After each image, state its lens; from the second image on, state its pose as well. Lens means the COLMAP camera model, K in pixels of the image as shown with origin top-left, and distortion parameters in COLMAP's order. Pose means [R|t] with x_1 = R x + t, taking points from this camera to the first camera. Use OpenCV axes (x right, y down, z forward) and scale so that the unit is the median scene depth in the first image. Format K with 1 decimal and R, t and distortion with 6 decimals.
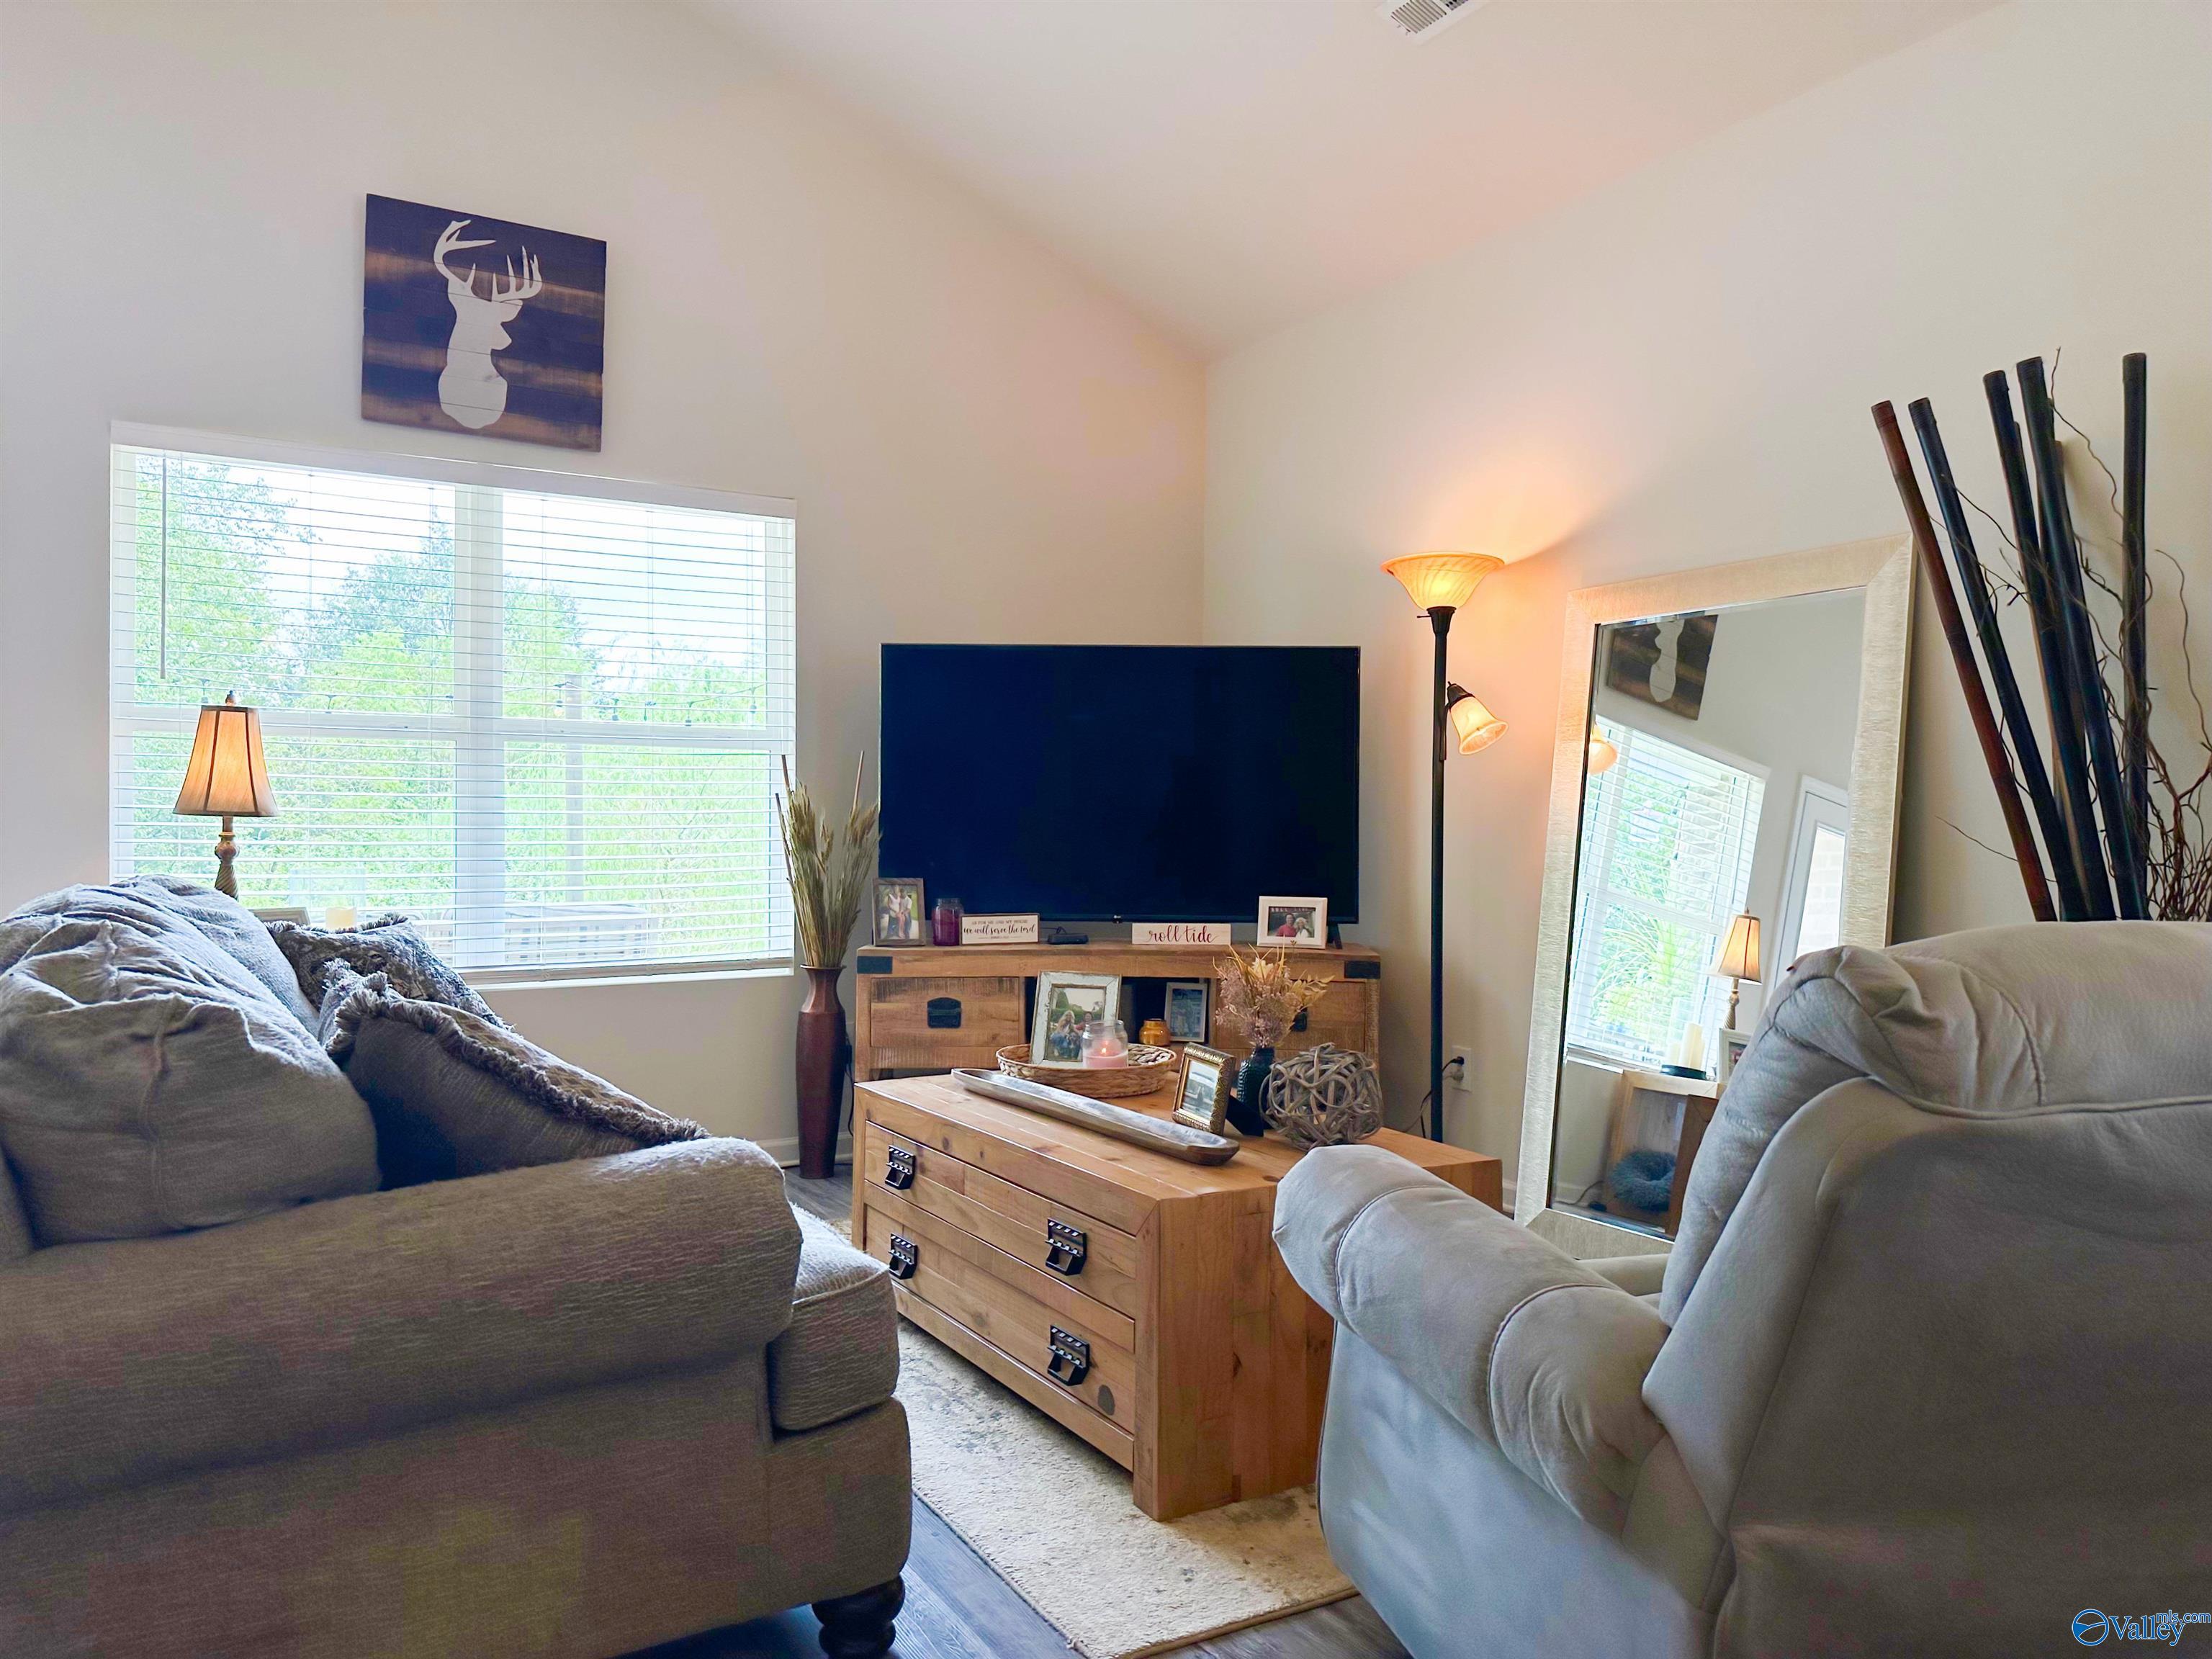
lens RADIAL K [[1549.6, 0, 1098.3], [0, 1549.6, 831.1], [0, 0, 1]] dist [0.036803, -0.045855]
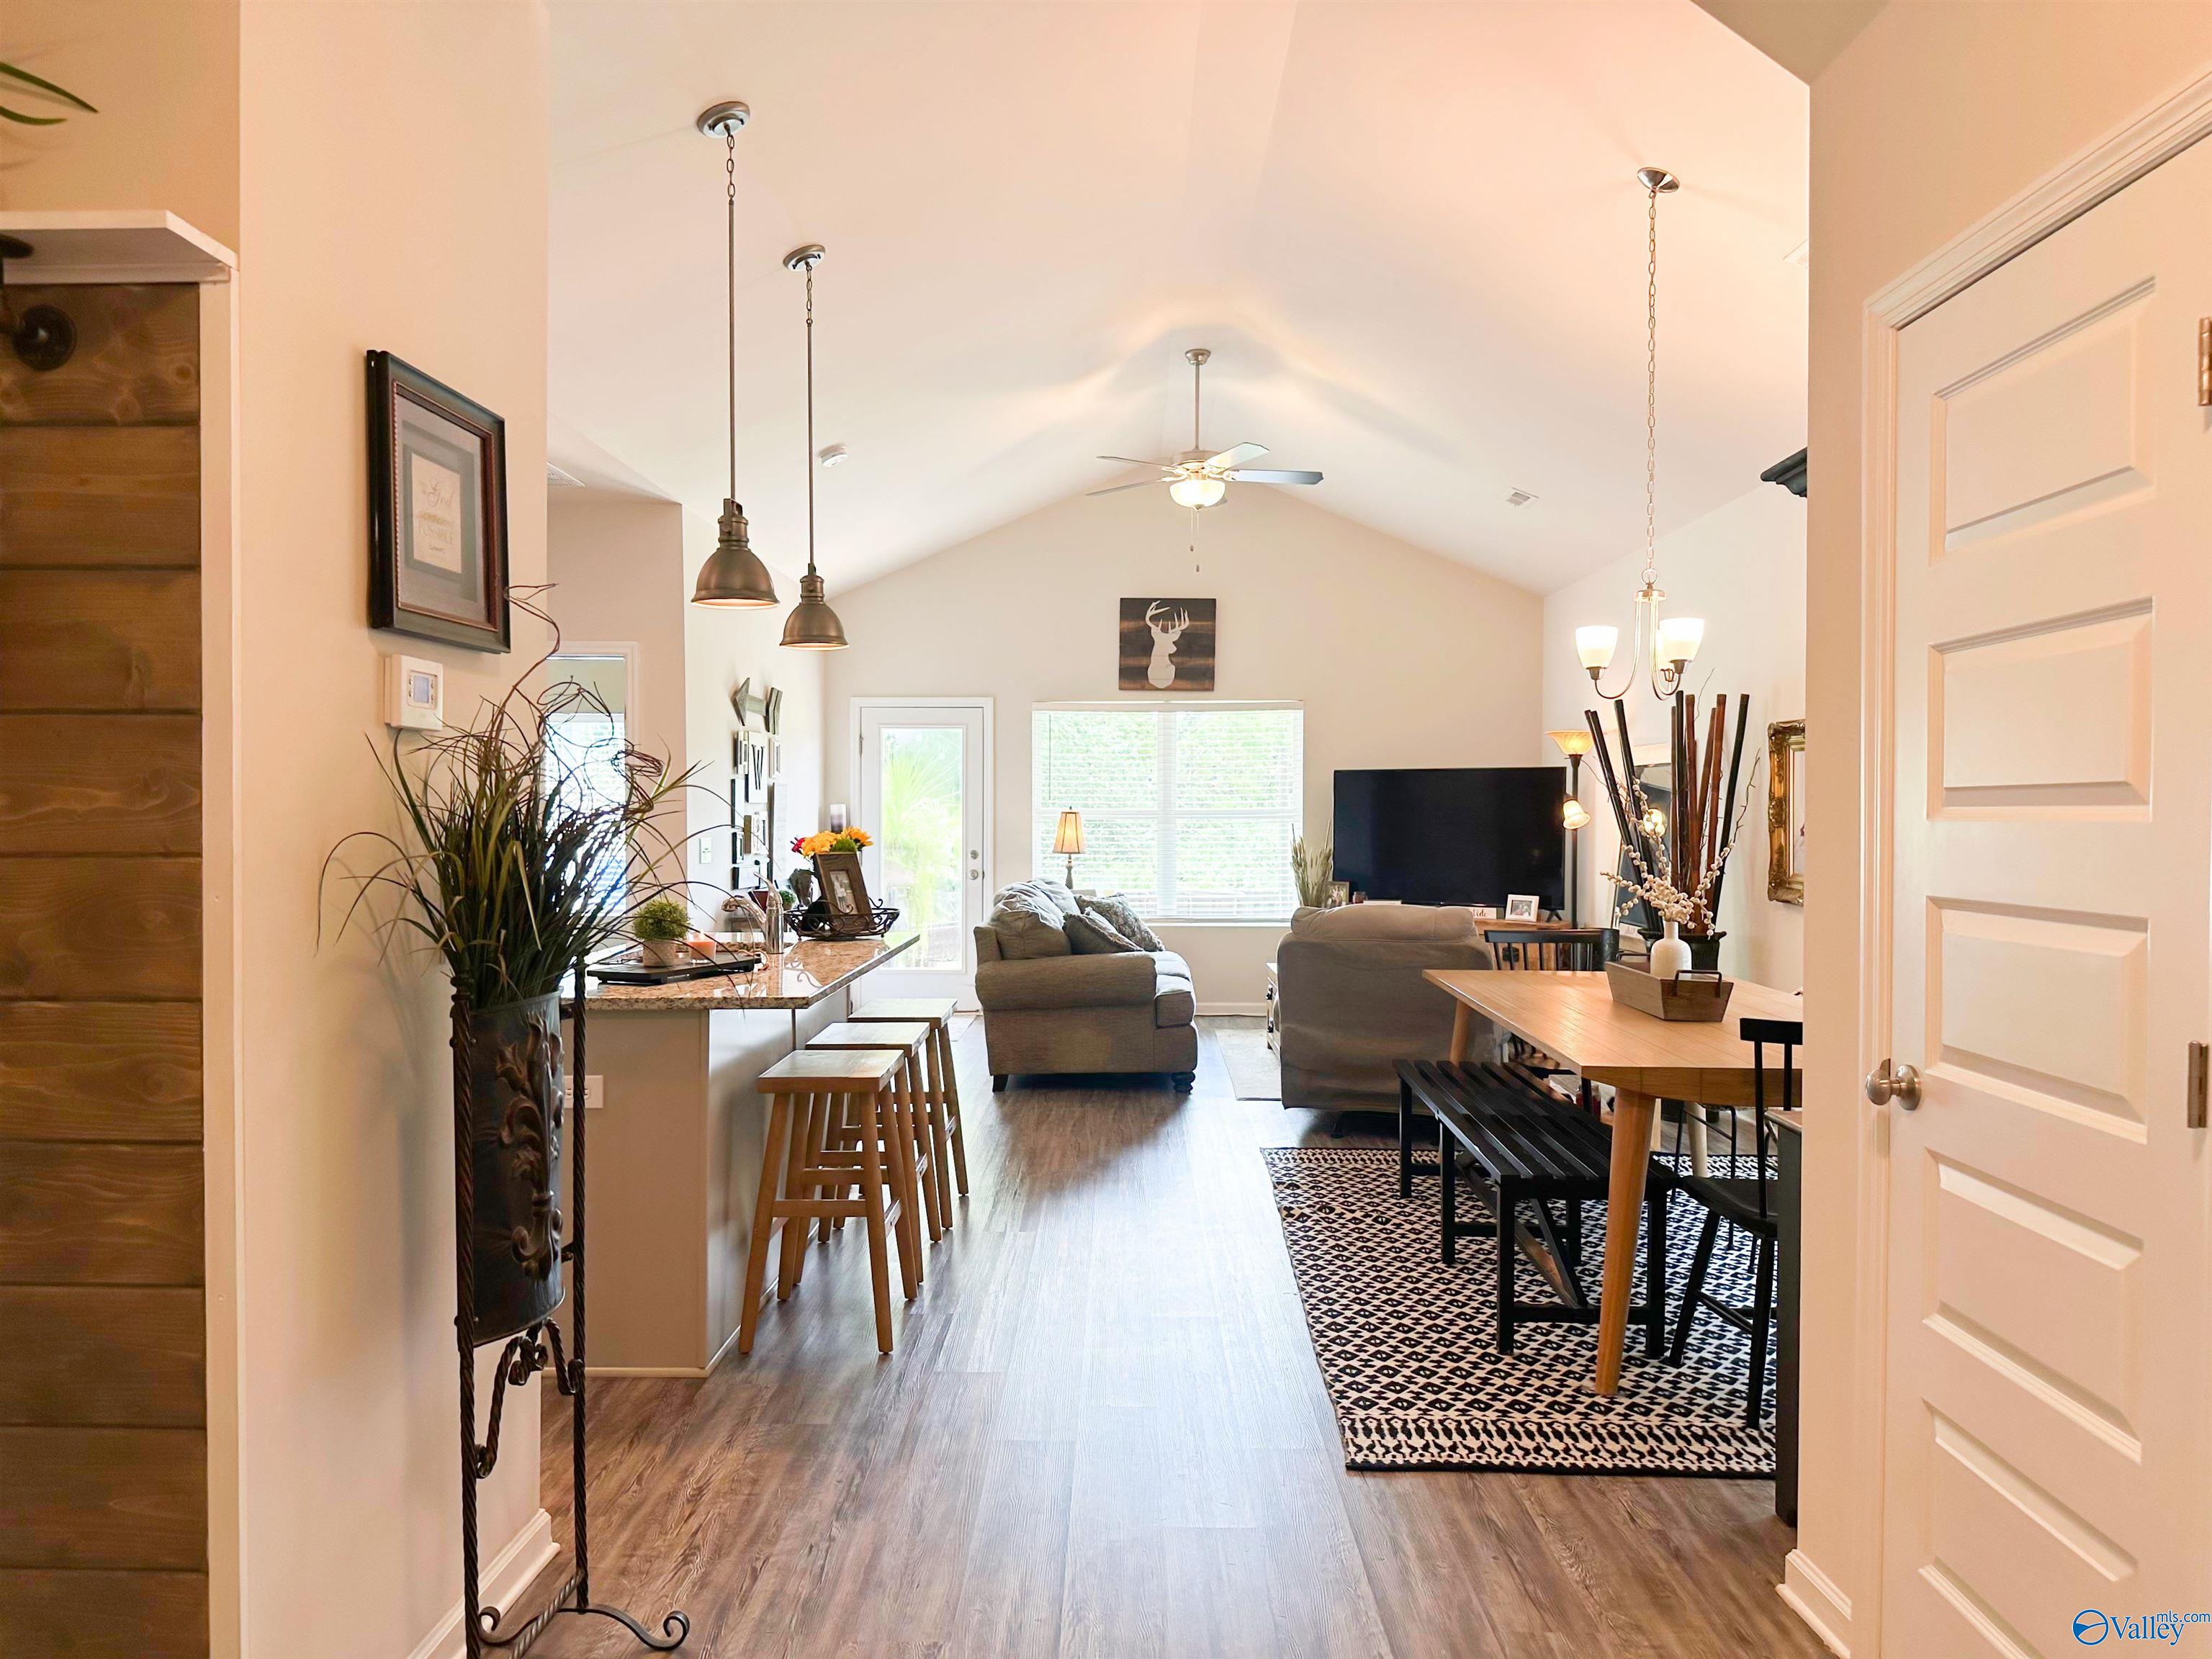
lens RADIAL K [[1549.6, 0, 1106.7], [0, 1549.6, 829.9], [0, 0, 1]] dist [0.036803, -0.045855]
pose [[0.854819, 0.001623, -0.518924, 0.745567], [0.001950, 0.999978, 0.006341, -0.059213], [0.518923, -0.006433, 0.854797, -1.049016]]
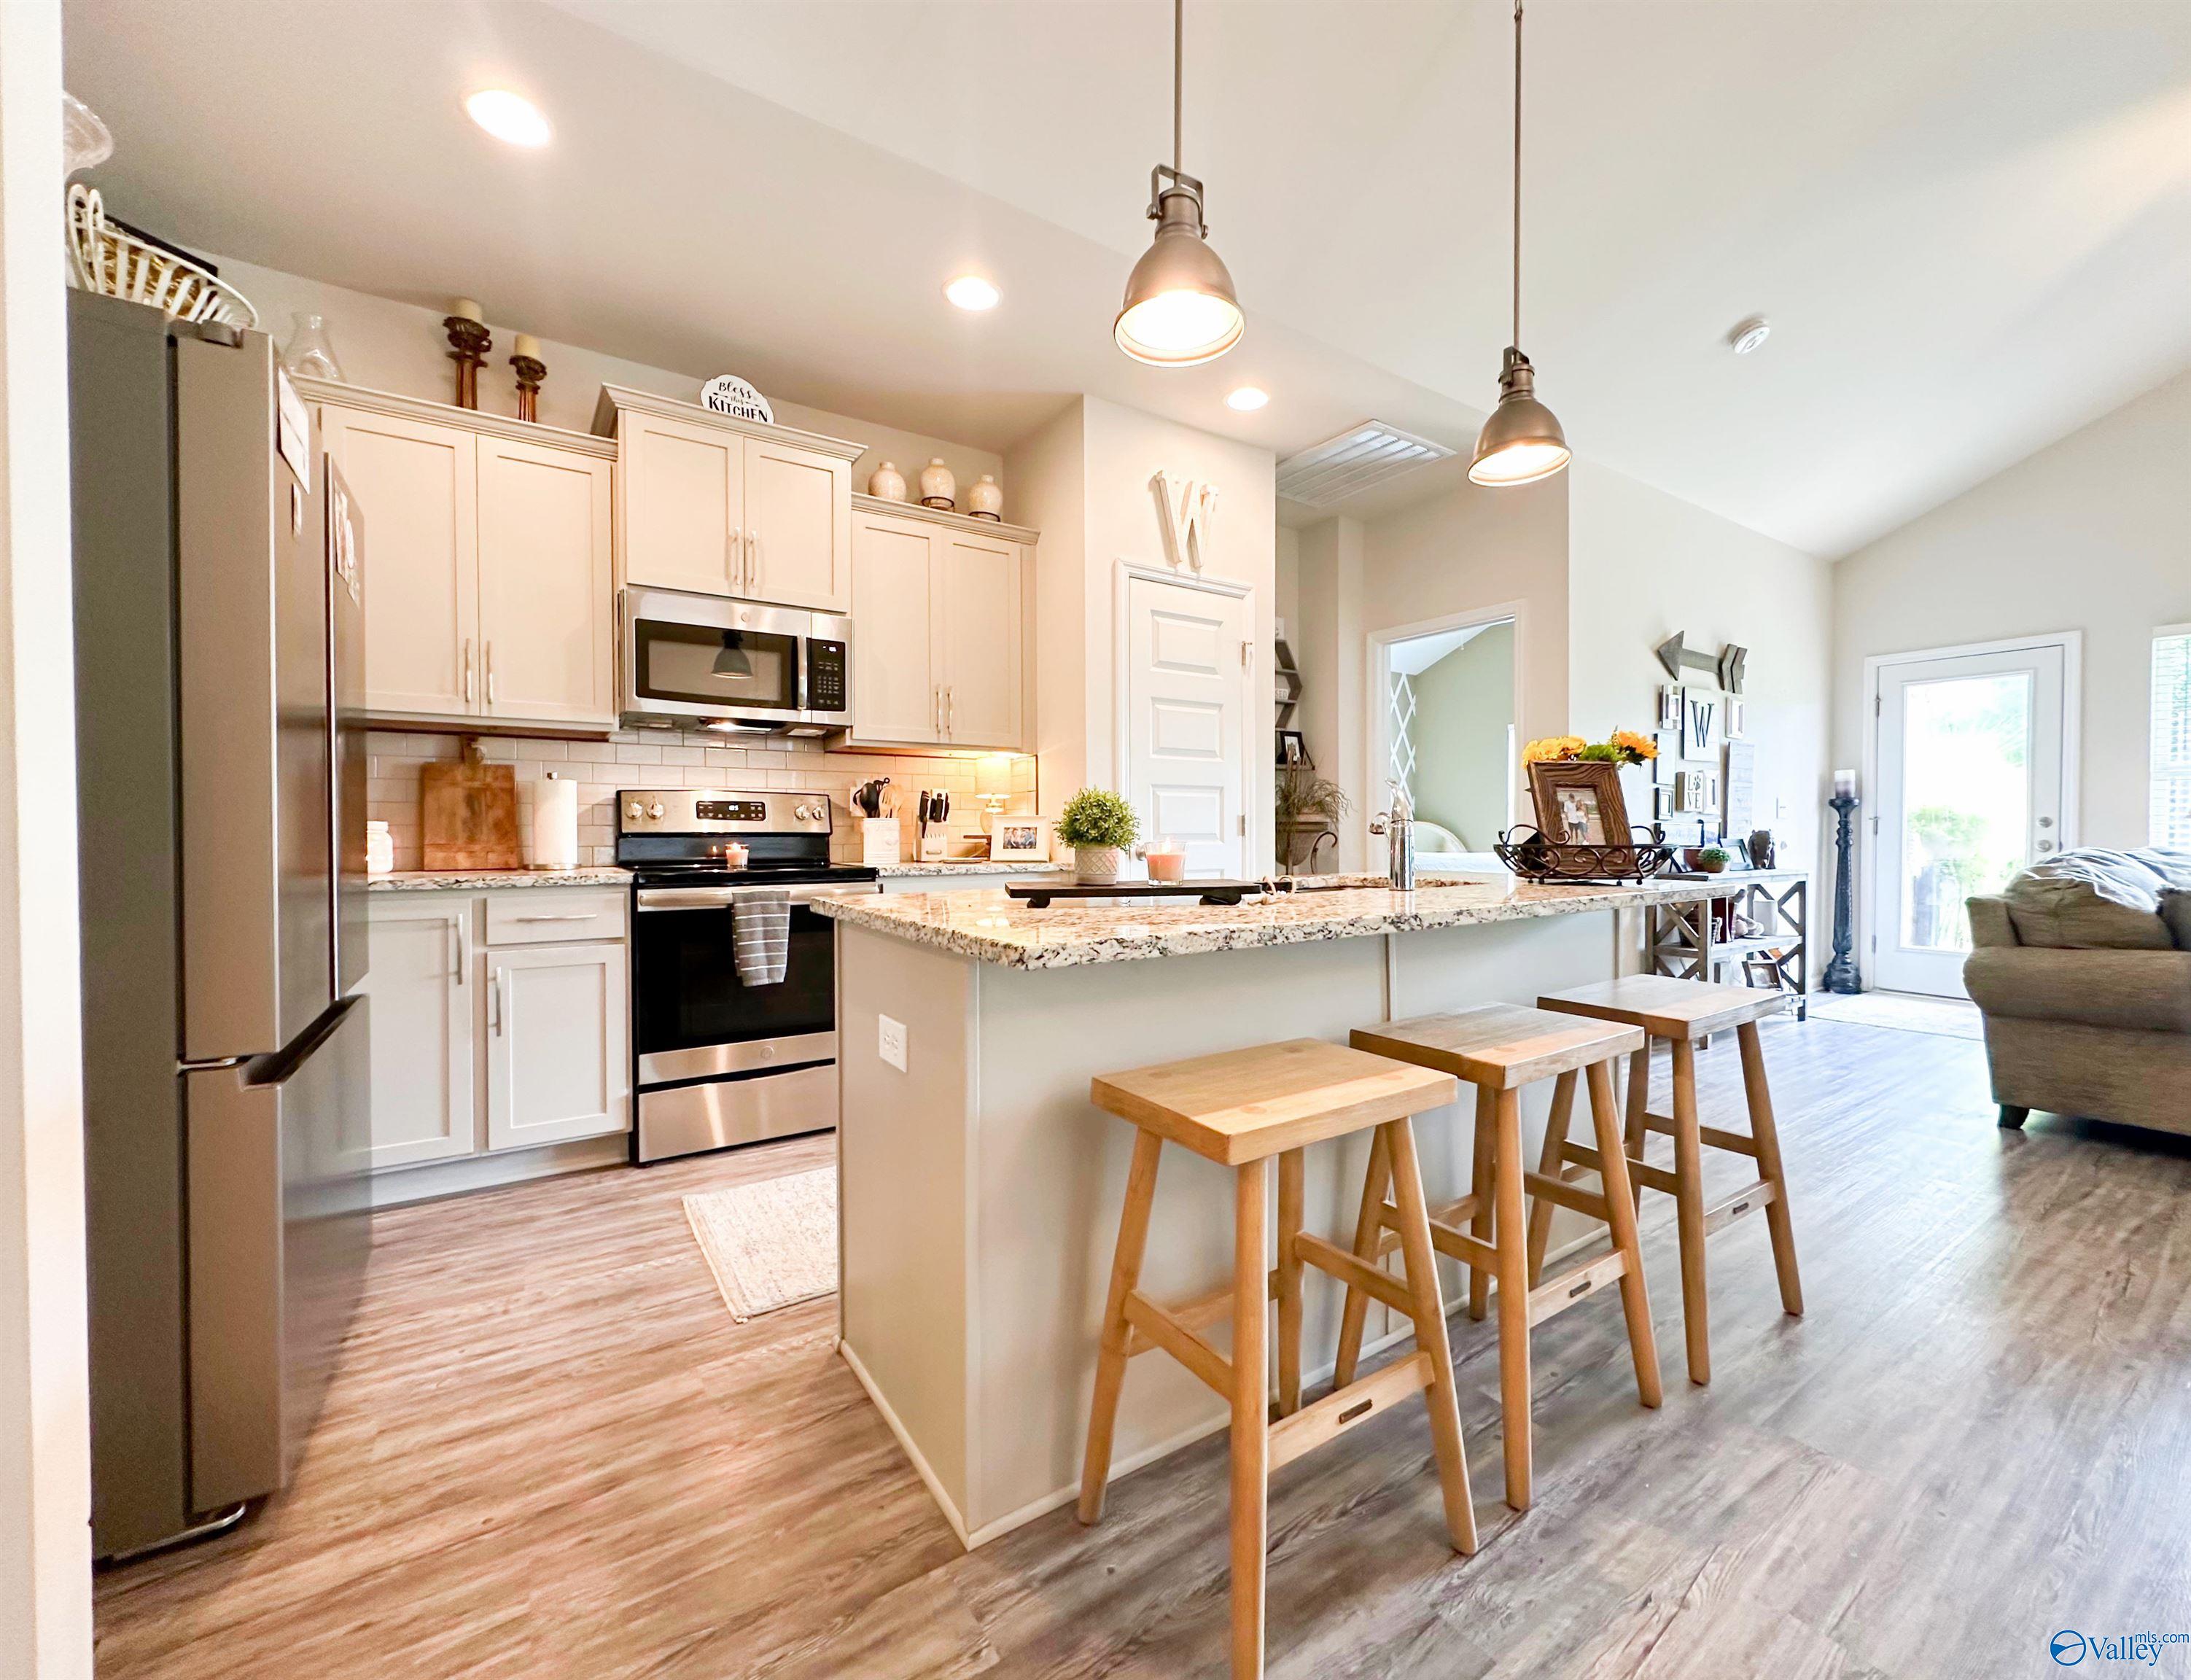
lens RADIAL K [[884.6, 0, 1093.4], [0, 884.6, 836.7], [0, 0, 1]] dist [-0.000537, -0.000053]
pose [[0.052243, 0.015529, -0.998514, 0.414162], [-0.005704, 0.999867, 0.015252, 0.002425], [0.998618, 0.004899, 0.052324, -0.408980]]
